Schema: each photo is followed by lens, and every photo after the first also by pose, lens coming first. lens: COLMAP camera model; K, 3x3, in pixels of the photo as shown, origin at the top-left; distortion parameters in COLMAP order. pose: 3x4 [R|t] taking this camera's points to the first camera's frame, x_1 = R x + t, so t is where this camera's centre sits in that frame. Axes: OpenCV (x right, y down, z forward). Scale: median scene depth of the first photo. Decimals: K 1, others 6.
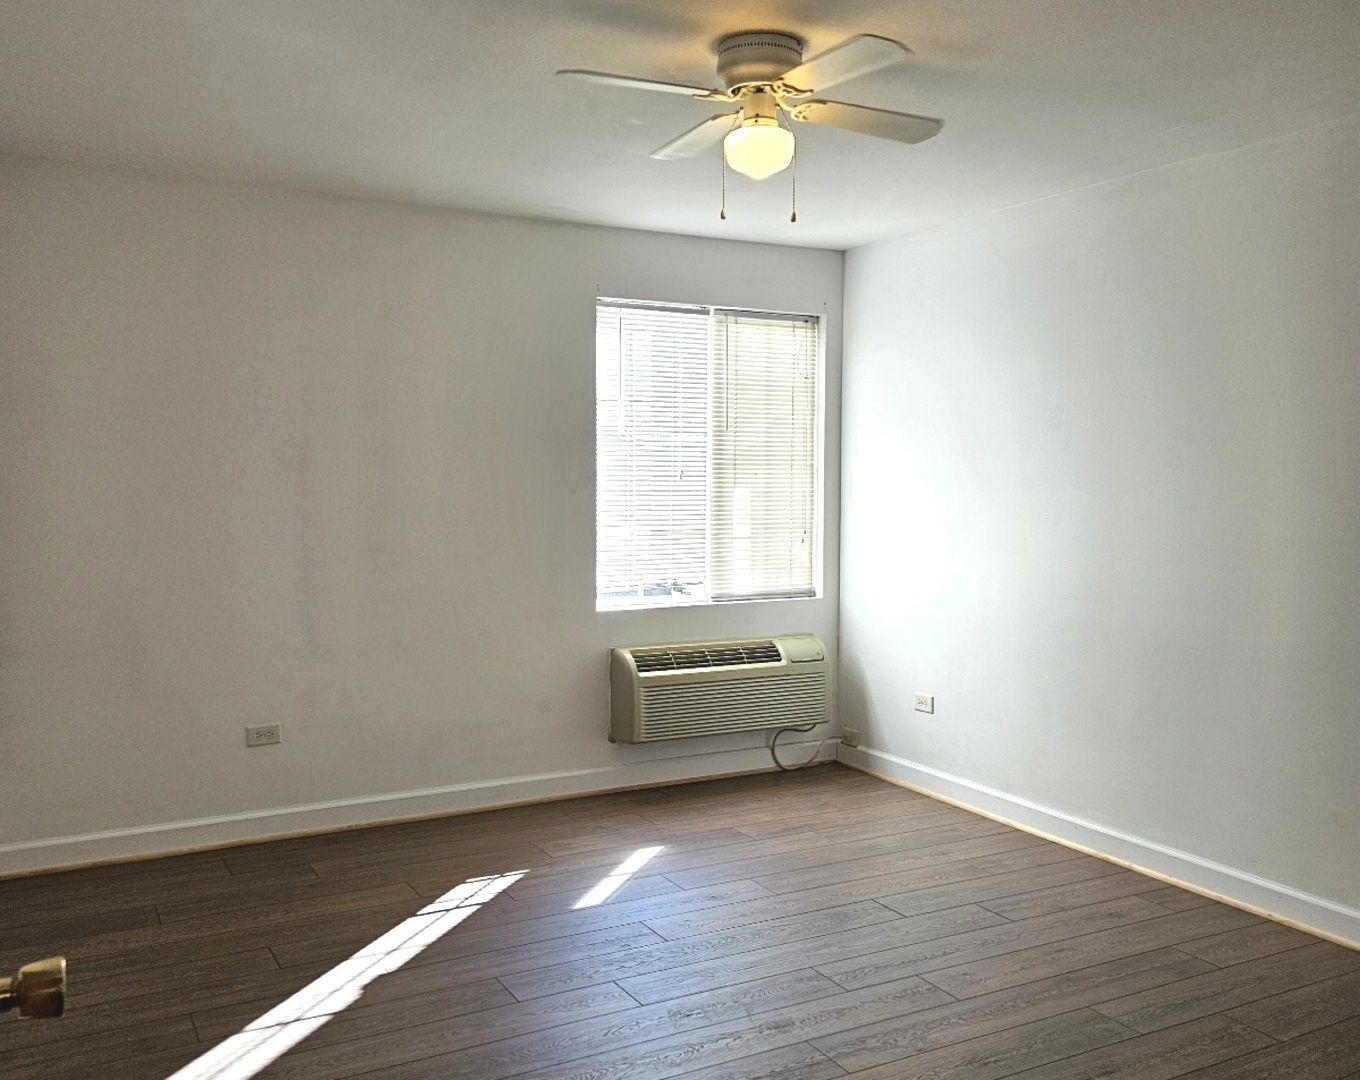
lens RADIAL K [[1297.0, 0, 680.0], [0, 1297.0, 540.0], [0, 0, 1]] dist [0.127128, -0.212191]
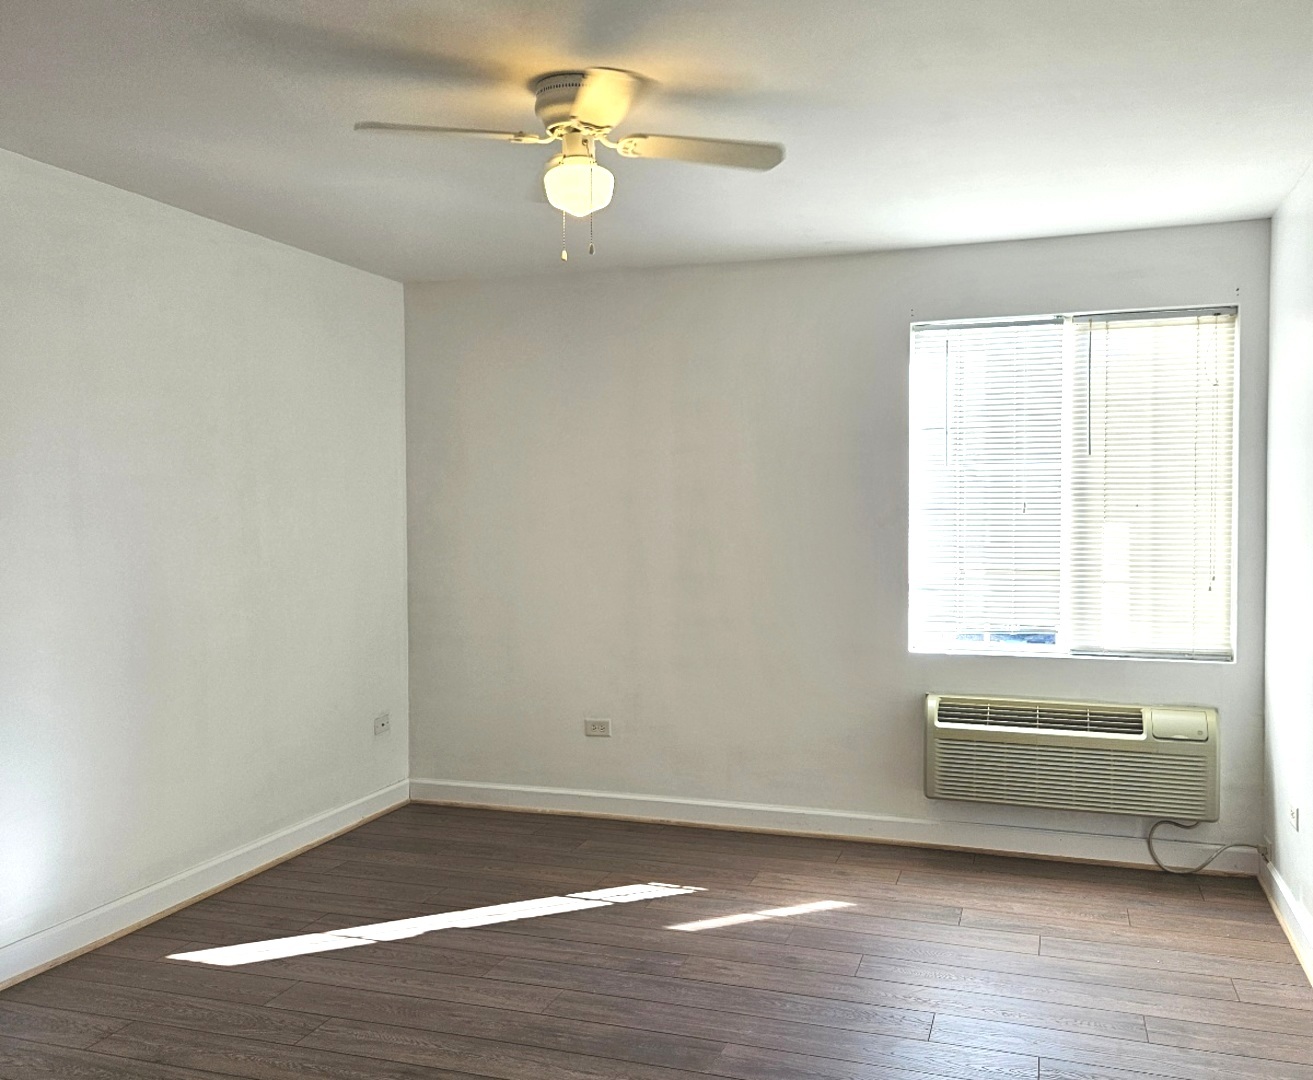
lens RADIAL K [[1227.0, 0, 656.5], [0, 1227.0, 540.0], [0, 0, 1]] dist [0.050679, -0.020551]
pose [[0.644778, 0.011217, -0.764288, 0.500098], [-0.036857, 0.999185, -0.016429, -0.004986], [0.763481, 0.038762, 0.644666, 0.276301]]
